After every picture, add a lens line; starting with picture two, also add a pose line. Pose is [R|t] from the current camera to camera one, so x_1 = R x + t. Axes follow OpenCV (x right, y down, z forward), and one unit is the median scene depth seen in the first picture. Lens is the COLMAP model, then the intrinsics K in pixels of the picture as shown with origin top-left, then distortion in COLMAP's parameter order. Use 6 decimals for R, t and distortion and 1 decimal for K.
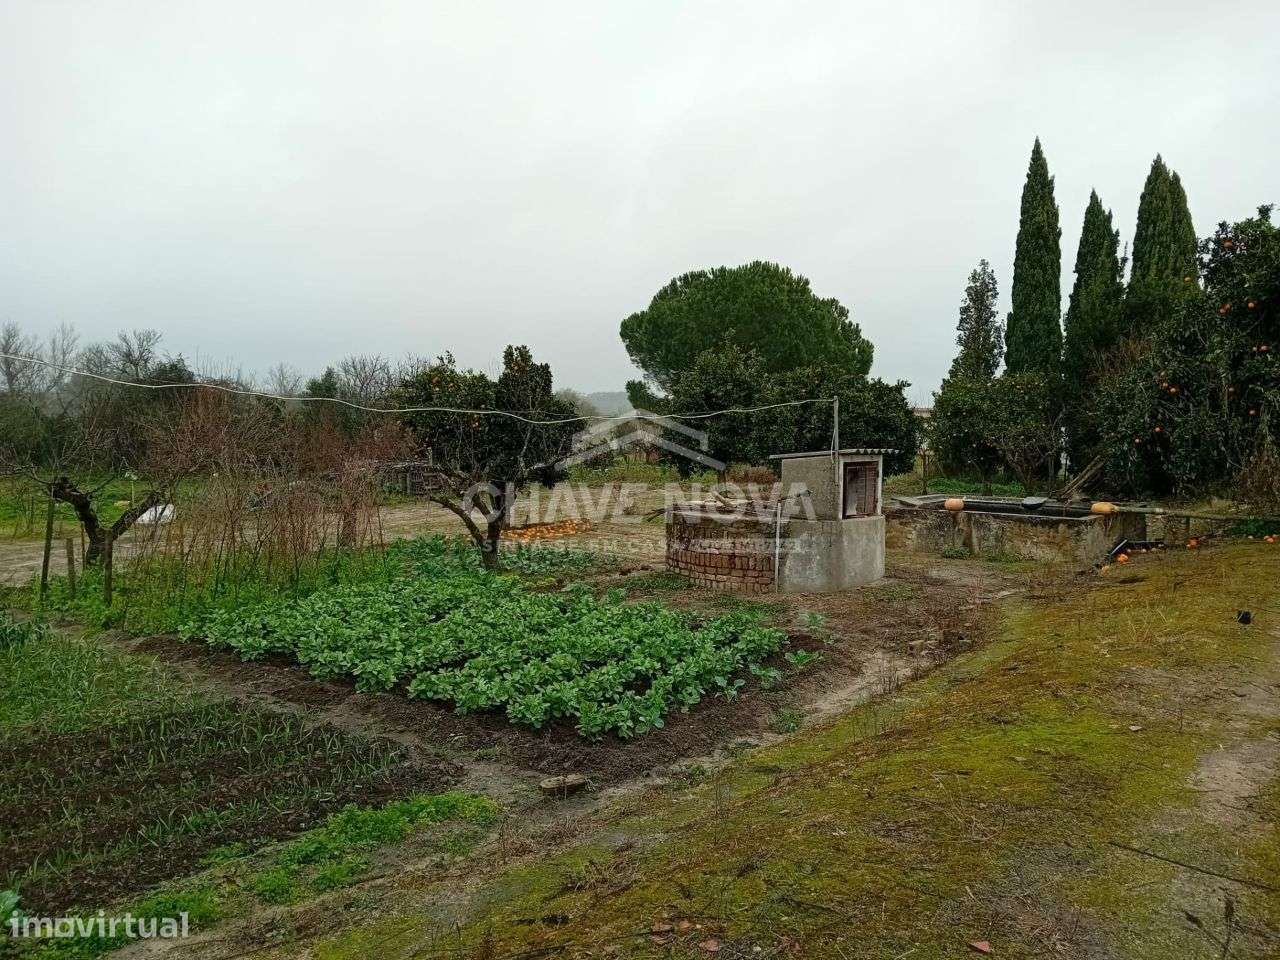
lens RADIAL K [[991.5, 0, 636.0], [0, 991.5, 473.1], [0, 0, 1]] dist [0.066217, -0.142185]
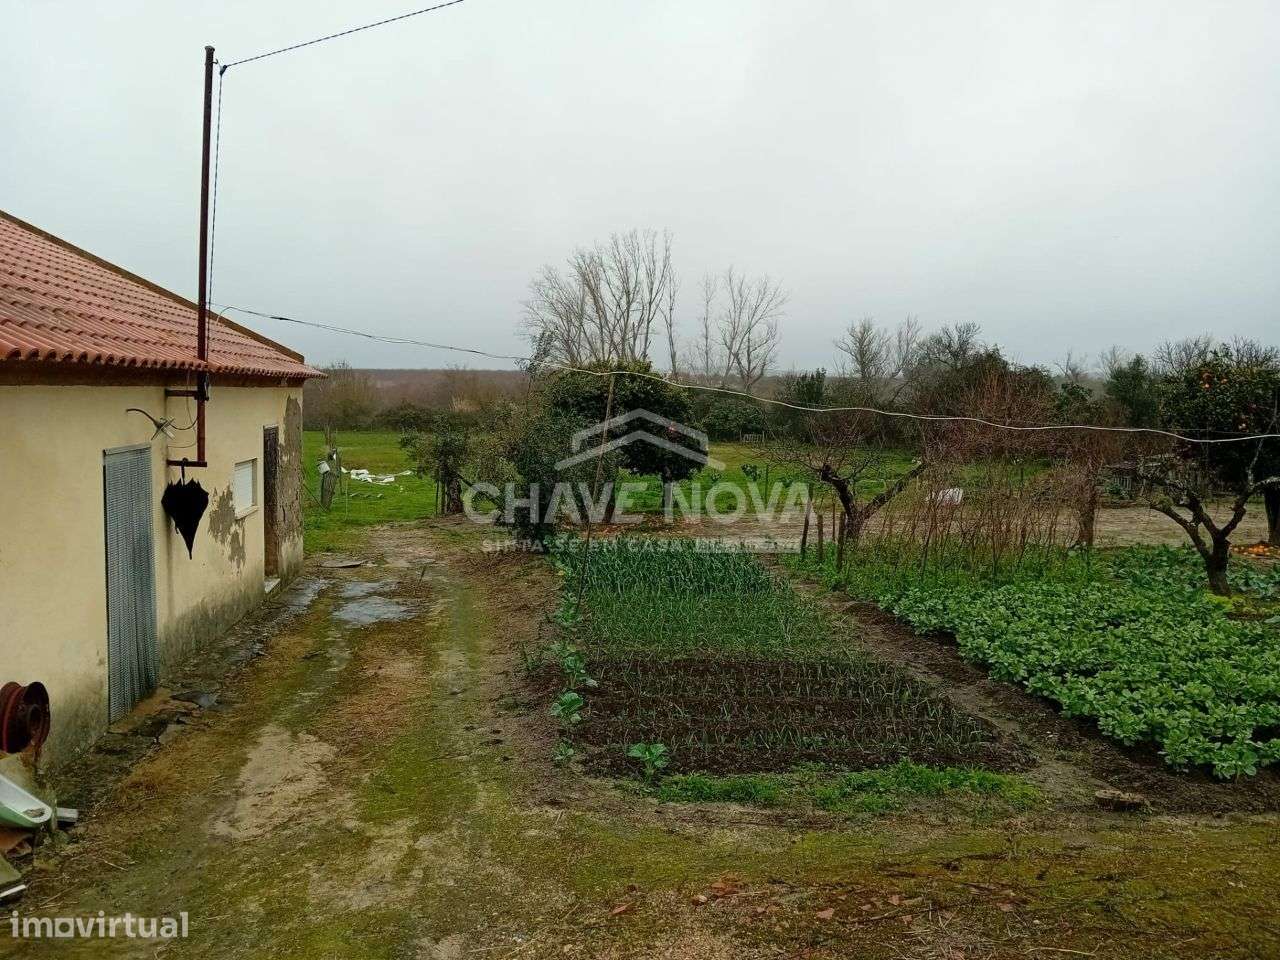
lens RADIAL K [[991.5, 0, 624.7], [0, 991.5, 458.1], [0, 0, 1]] dist [0.066217, -0.142185]
pose [[0.696309, 0.048063, -0.716131, 0.210313], [-0.046622, 0.998677, 0.021694, -0.029433], [0.716227, 0.018282, 0.697628, -0.070722]]
